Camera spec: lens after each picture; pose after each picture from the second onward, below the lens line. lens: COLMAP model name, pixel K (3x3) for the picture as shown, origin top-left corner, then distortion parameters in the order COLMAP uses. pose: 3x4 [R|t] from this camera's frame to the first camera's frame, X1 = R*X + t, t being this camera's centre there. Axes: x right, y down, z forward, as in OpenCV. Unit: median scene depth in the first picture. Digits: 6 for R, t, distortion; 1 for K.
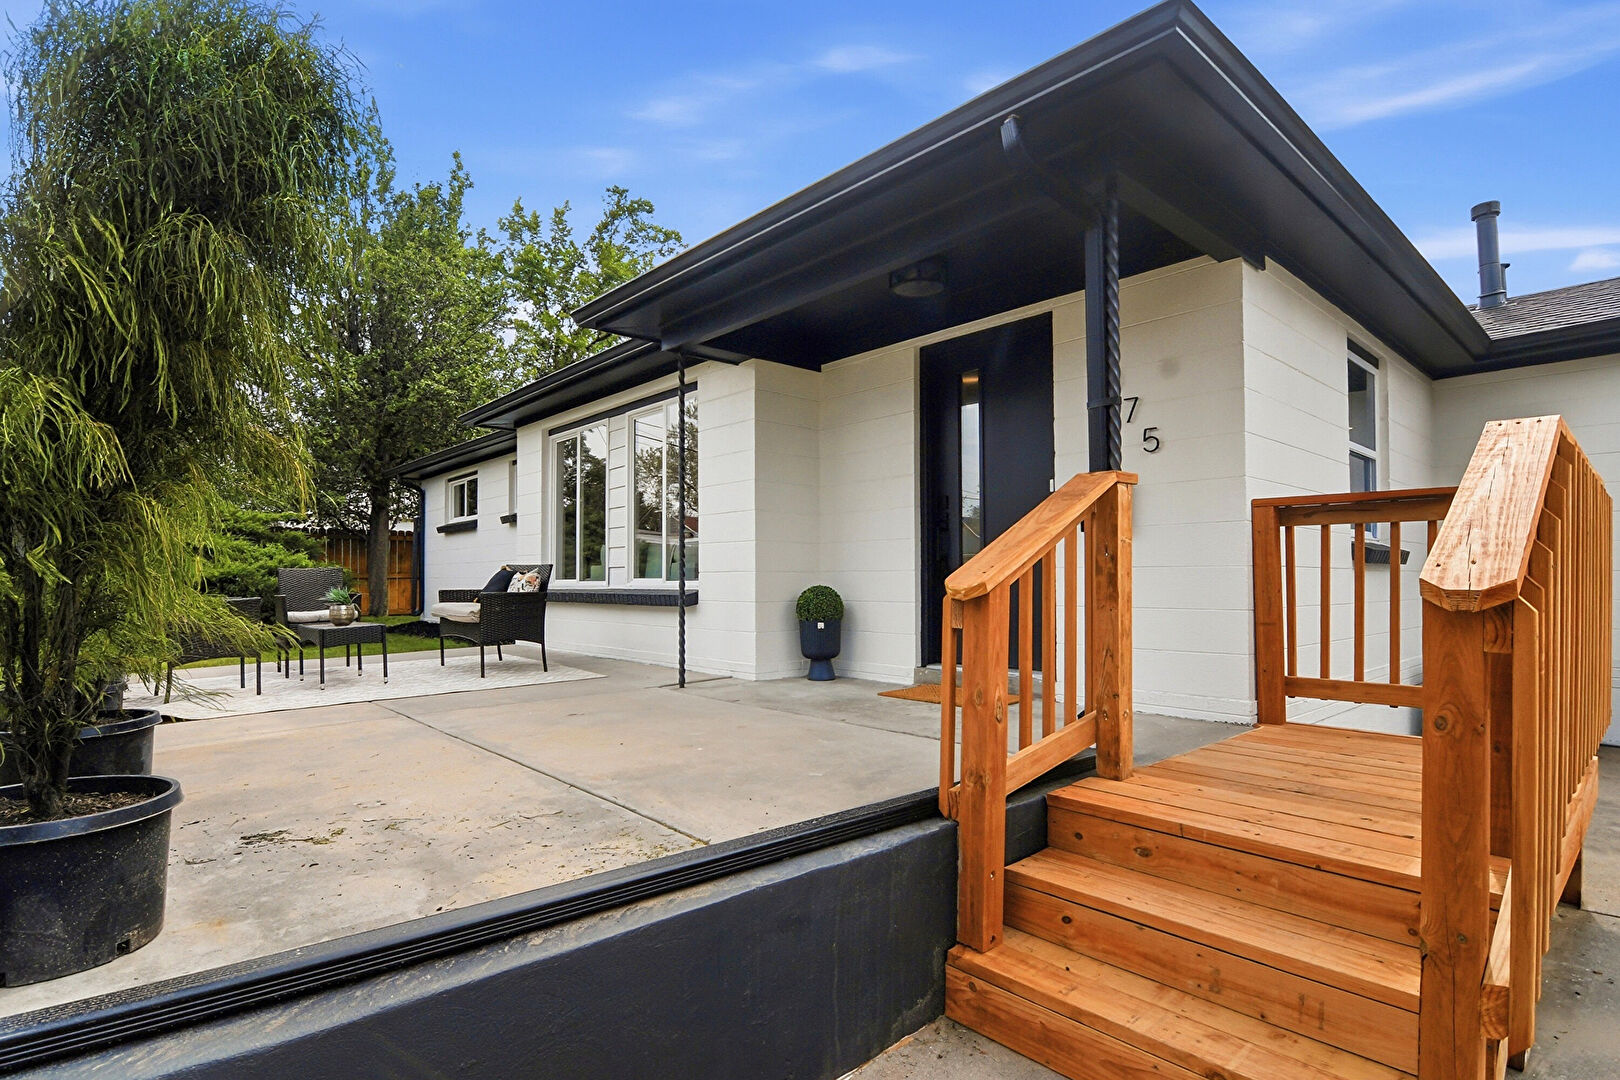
lens RADIAL K [[834.6, 0, 802.4], [0, 834.6, 593.2], [0, 0, 1]] dist [-0.016079, -0.002137]
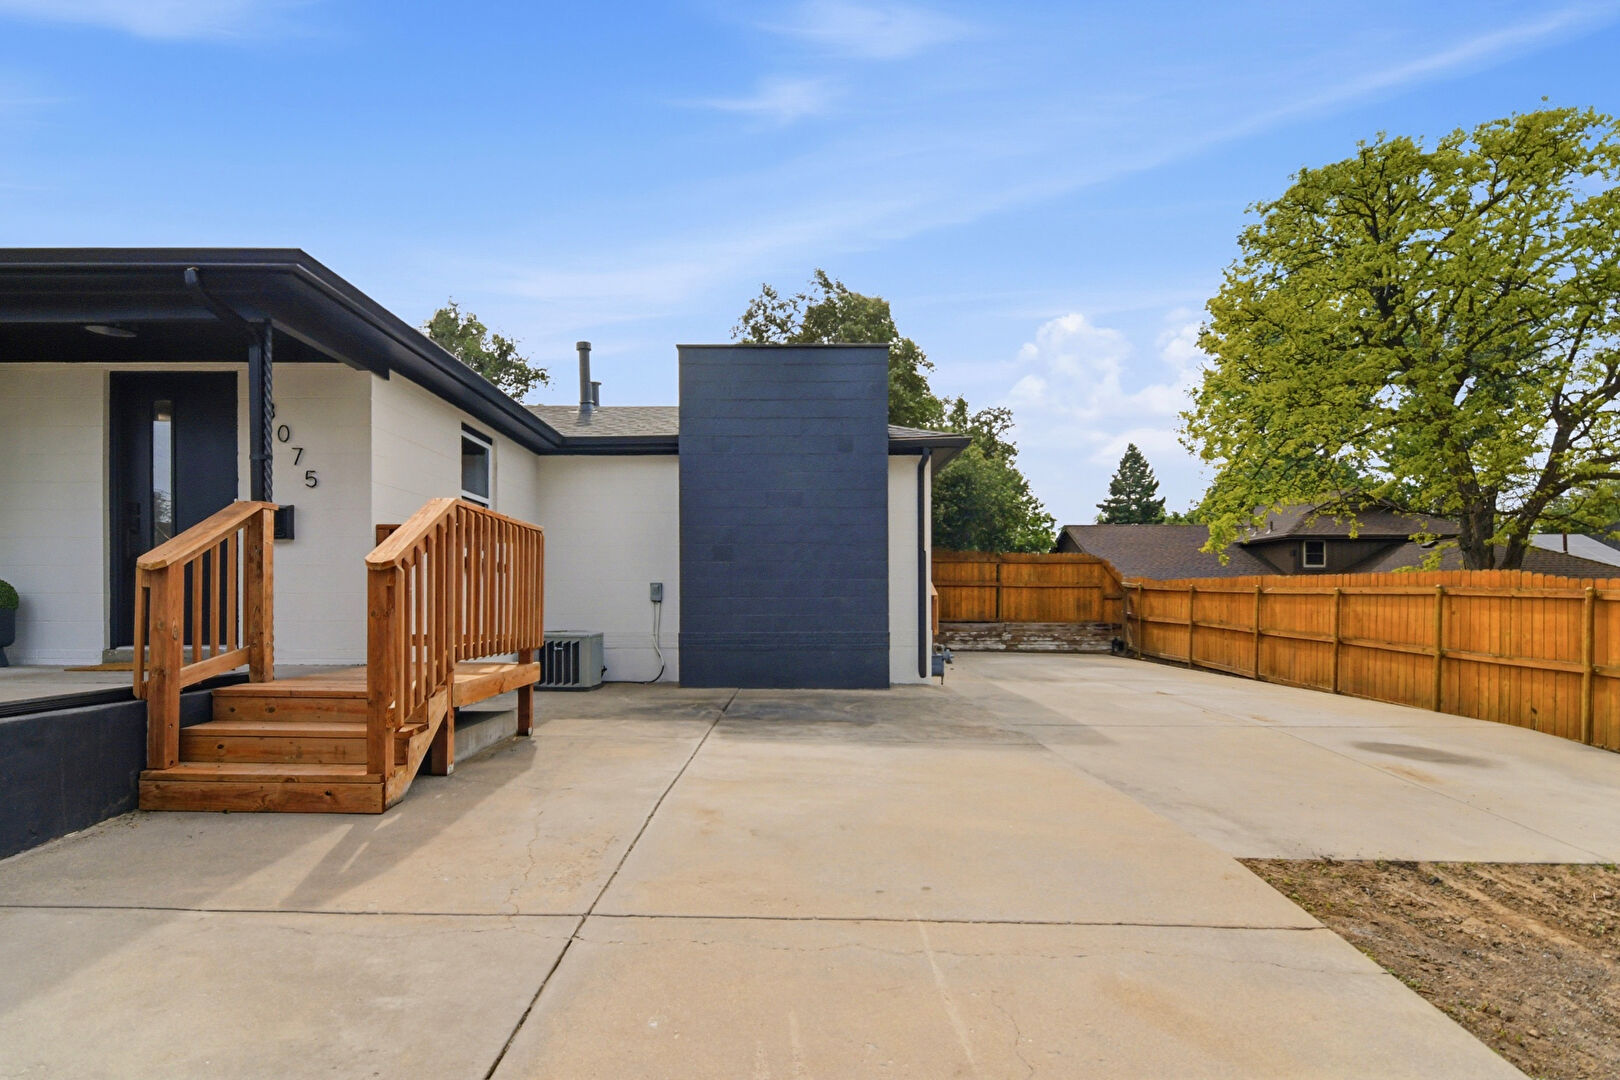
lens RADIAL K [[834.6, 0, 802.4], [0, 834.6, 593.2], [0, 0, 1]] dist [-0.016079, -0.002137]
pose [[0.656900, 0.005448, 0.753958, -0.170893], [0.015107, 0.999678, -0.020386, 0.090743], [-0.753826, 0.024782, 0.656607, -0.932401]]
